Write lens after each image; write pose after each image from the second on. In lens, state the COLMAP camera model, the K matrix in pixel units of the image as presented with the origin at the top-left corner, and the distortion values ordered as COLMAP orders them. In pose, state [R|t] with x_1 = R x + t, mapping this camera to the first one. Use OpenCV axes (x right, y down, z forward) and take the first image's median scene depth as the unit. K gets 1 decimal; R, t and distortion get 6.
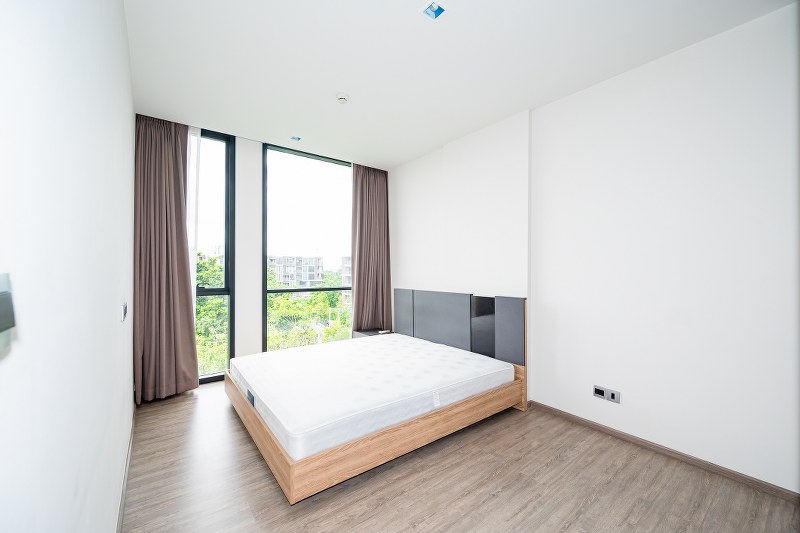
lens RADIAL K [[318.9, 0, 403.9], [0, 318.9, 266.9], [0, 0, 1]] dist [-0.001488, -0.000069]
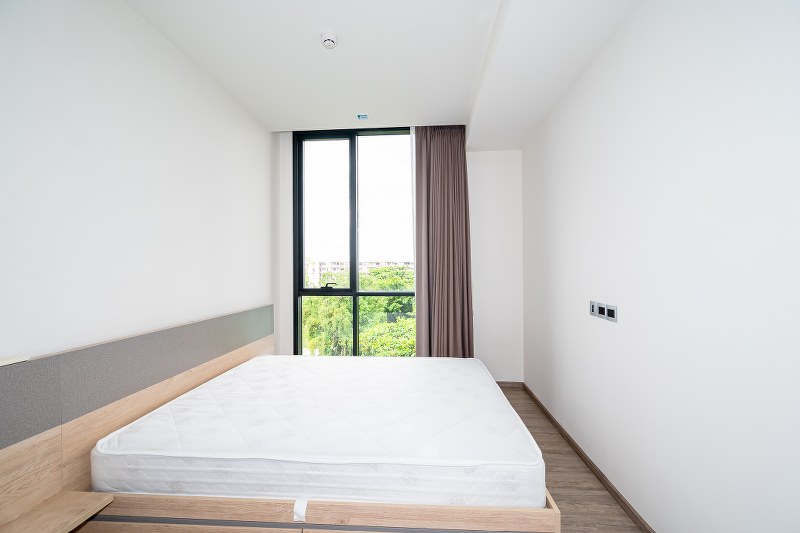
lens RADIAL K [[318.9, 0, 403.9], [0, 318.9, 266.9], [0, 0, 1]] dist [-0.001488, -0.000069]
pose [[0.750286, -0.017352, -0.660885, 0.311471], [0.019798, 0.999797, -0.003774, 0.005176], [0.660817, -0.010252, 0.750477, 0.417613]]
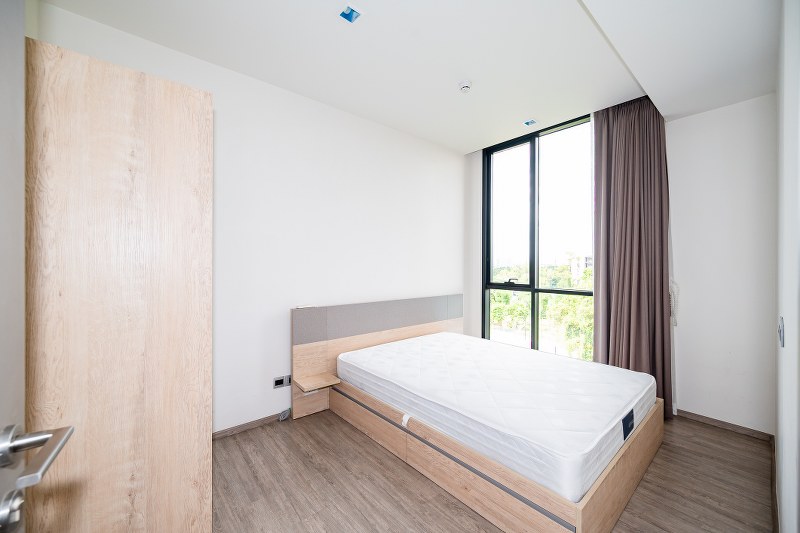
lens RADIAL K [[316.7, 0, 398.1], [0, 316.7, 263.5], [0, 0, 1]] dist [0.000183, 0.000005]
pose [[0.047119, -0.013733, -0.998795, 0.499230], [0.011107, 0.999851, -0.013224, 0.005178], [0.998828, -0.010471, 0.047265, 0.540069]]
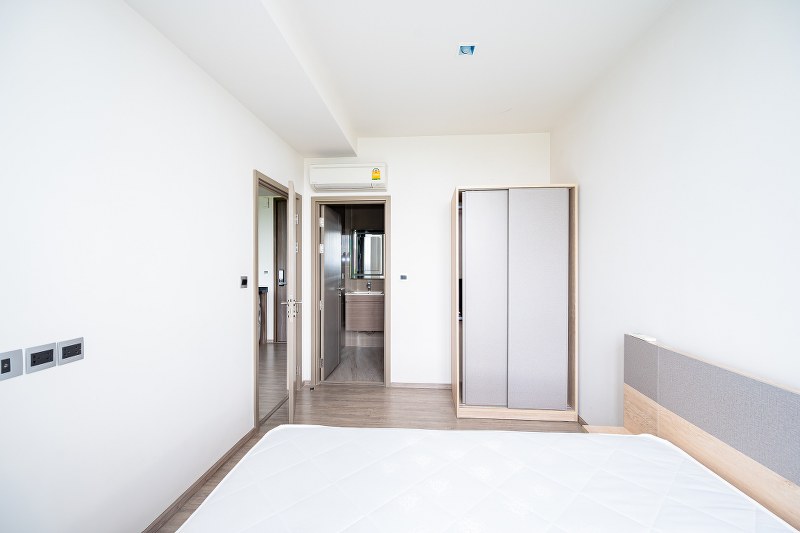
lens RADIAL K [[318.9, 0, 403.9], [0, 318.9, 266.9], [0, 0, 1]] dist [-0.001488, -0.000069]
pose [[-0.743027, -0.009185, 0.669199, -0.163344], [-0.014126, 0.999898, -0.001961, -0.009448], [-0.669113, -0.010911, -0.743081, 0.912013]]
